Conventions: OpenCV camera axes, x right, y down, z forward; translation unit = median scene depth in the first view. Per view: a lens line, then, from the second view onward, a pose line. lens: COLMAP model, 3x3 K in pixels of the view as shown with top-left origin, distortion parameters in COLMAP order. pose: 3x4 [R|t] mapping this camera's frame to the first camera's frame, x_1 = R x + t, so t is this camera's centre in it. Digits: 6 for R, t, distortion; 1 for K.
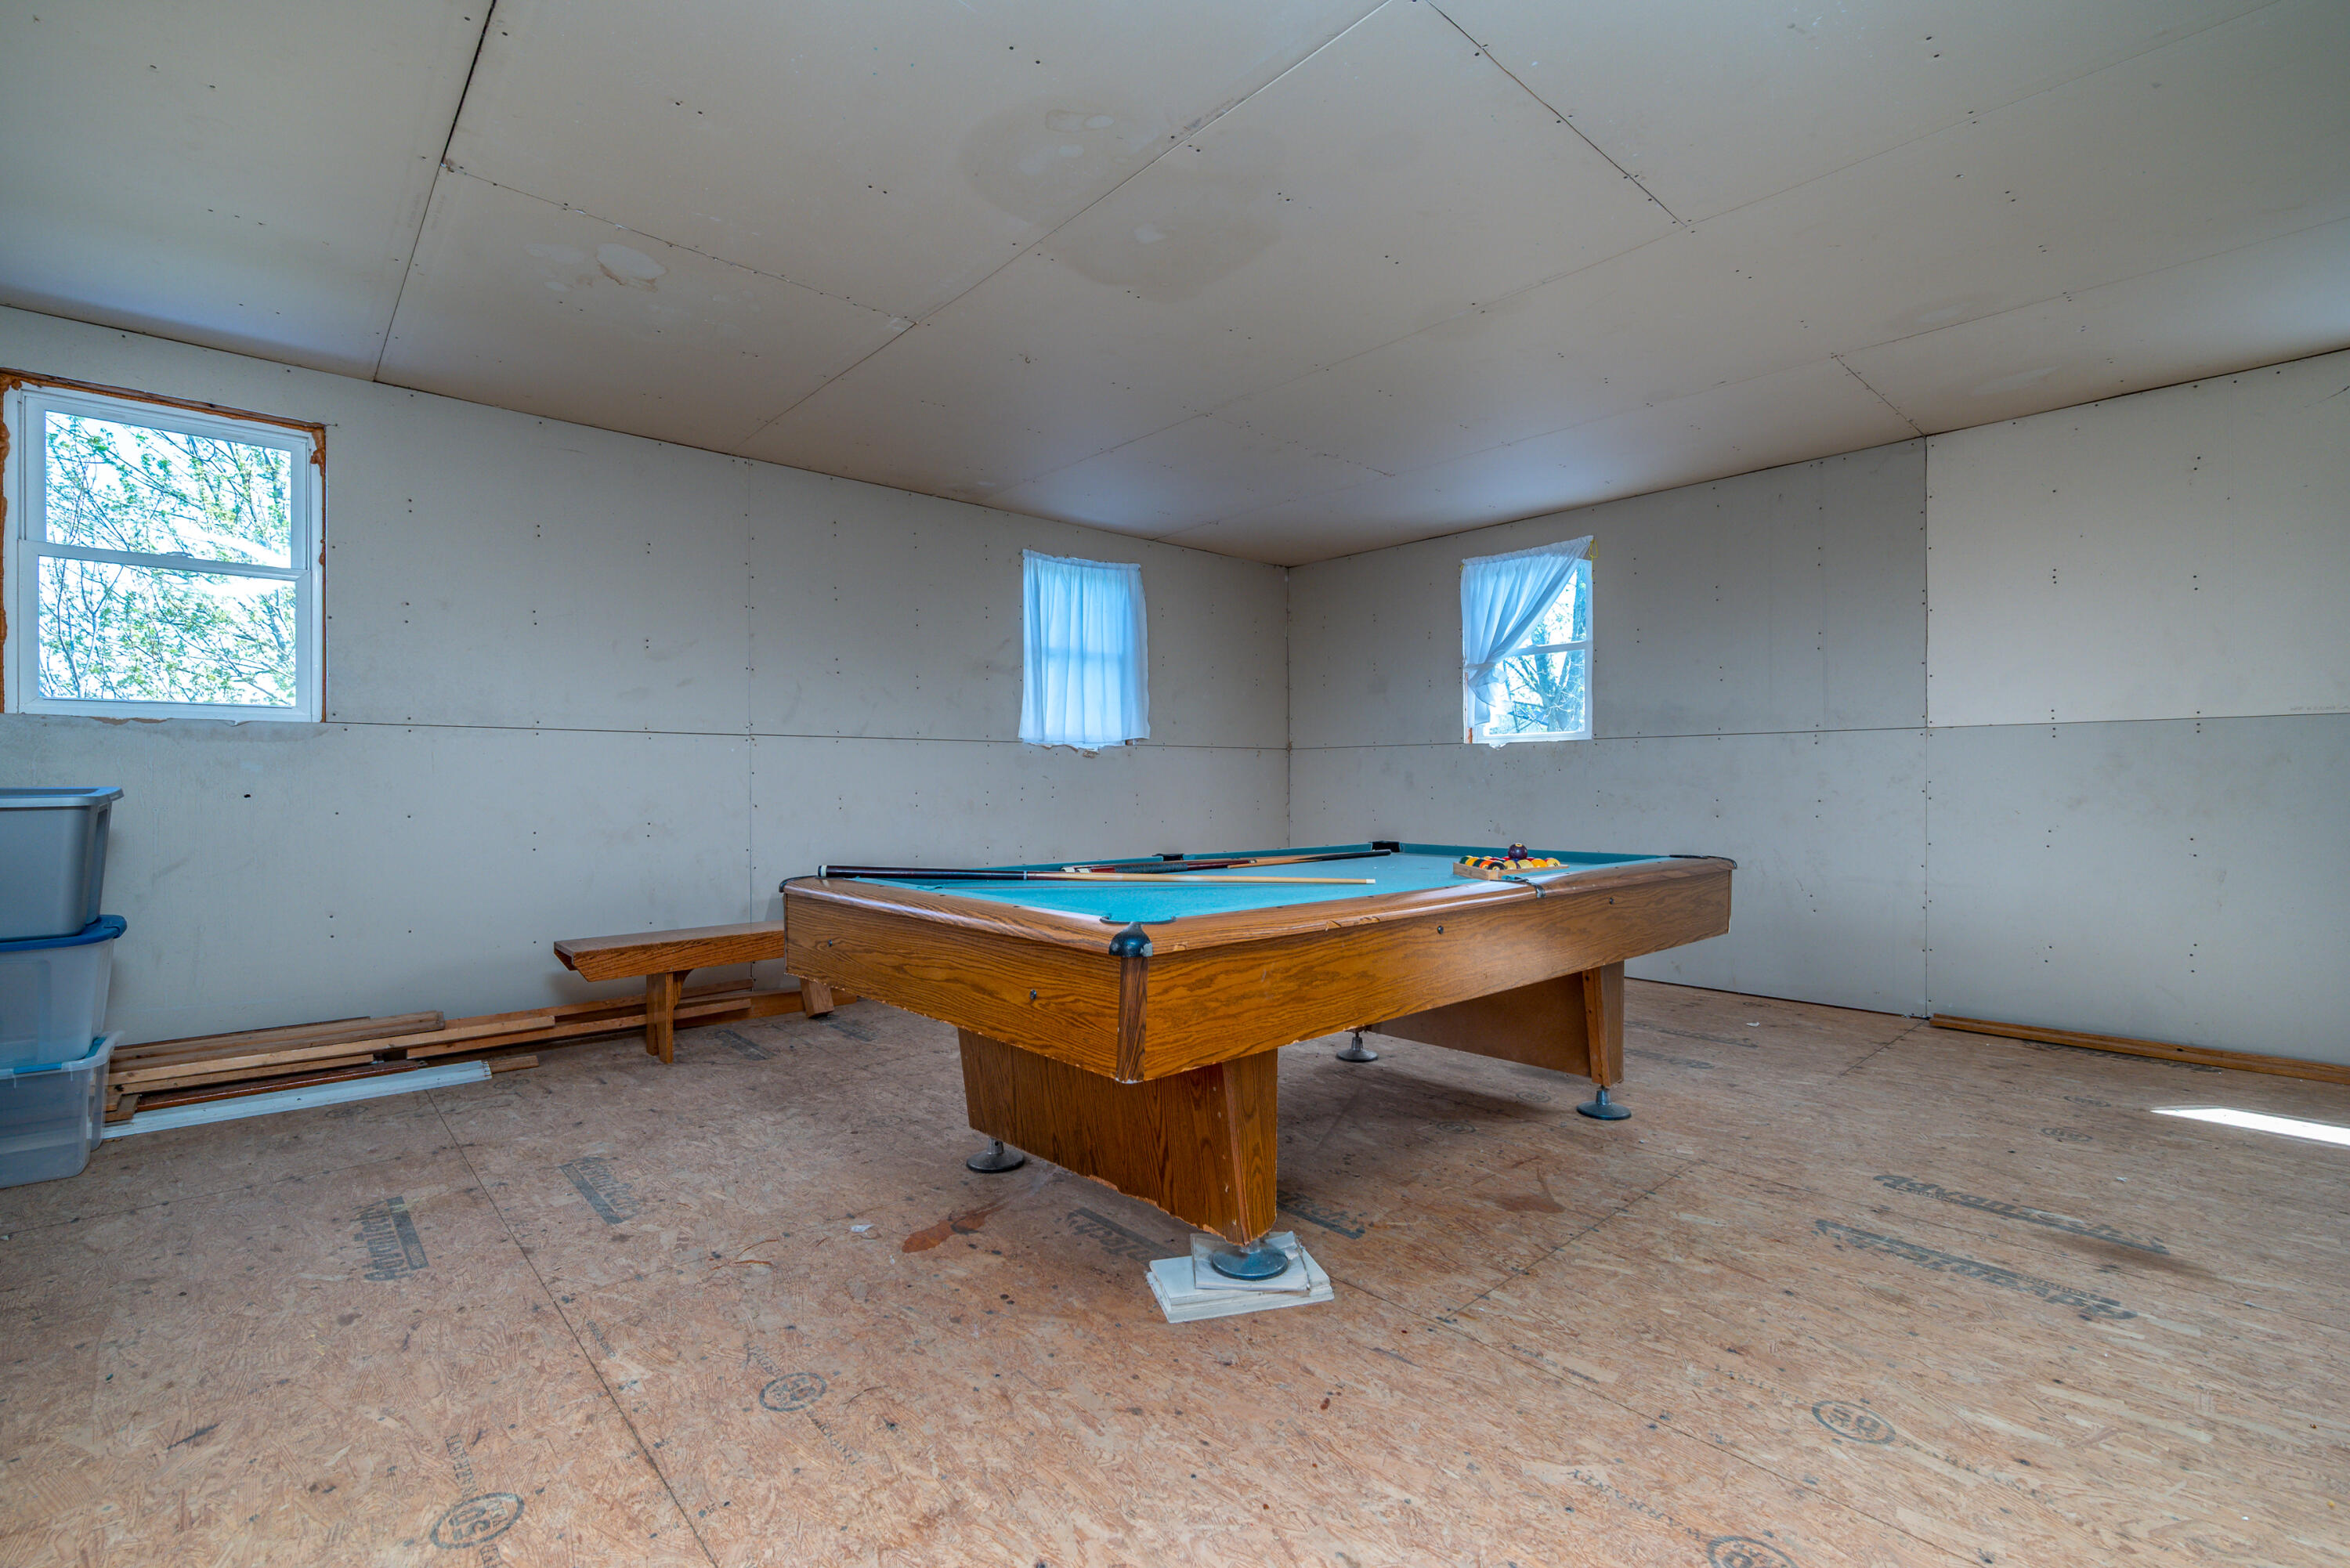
lens RADIAL K [[1062.8, 0, 1181.4], [0, 1062.8, 795.3], [0, 0, 1]] dist [-0.002031, 0.000661]
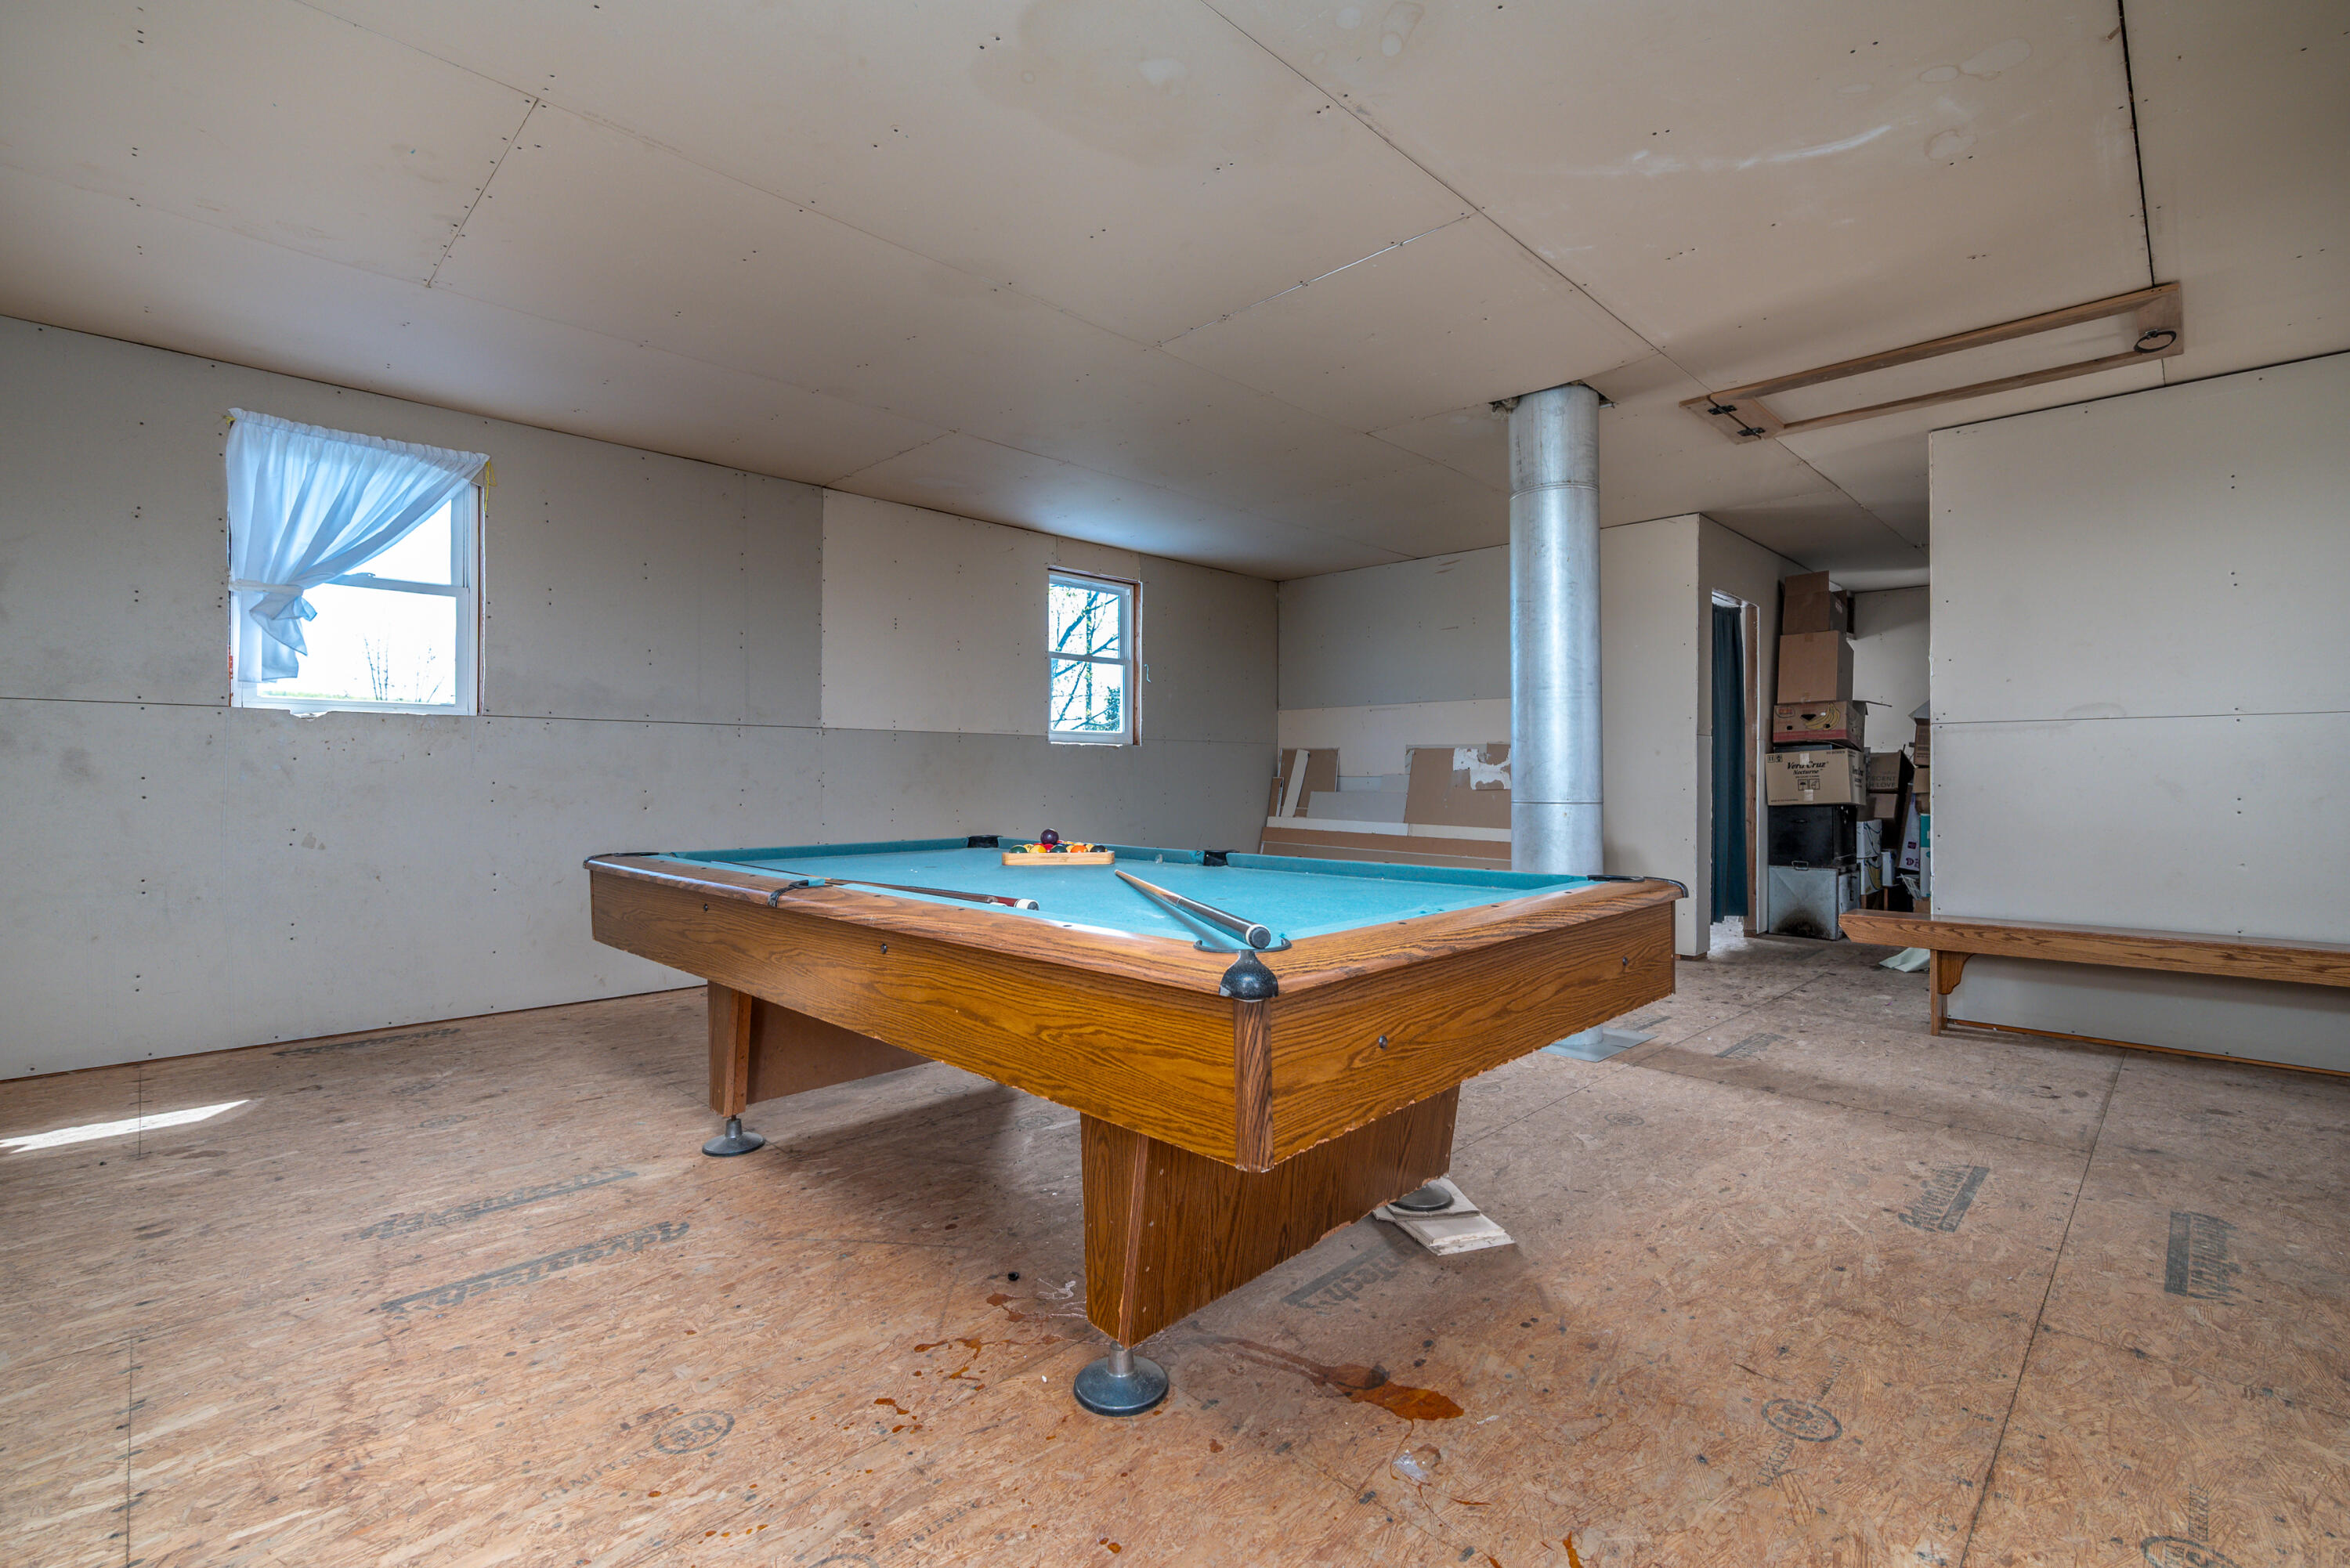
lens RADIAL K [[1062.8, 0, 1178.5], [0, 1062.8, 766.0], [0, 0, 1]] dist [-0.002031, 0.000661]
pose [[-0.075613, 0.012270, 0.997062, -0.937823], [0.009025, 0.999892, -0.011620, -0.004316], [-0.997096, 0.008120, -0.075715, 1.199180]]
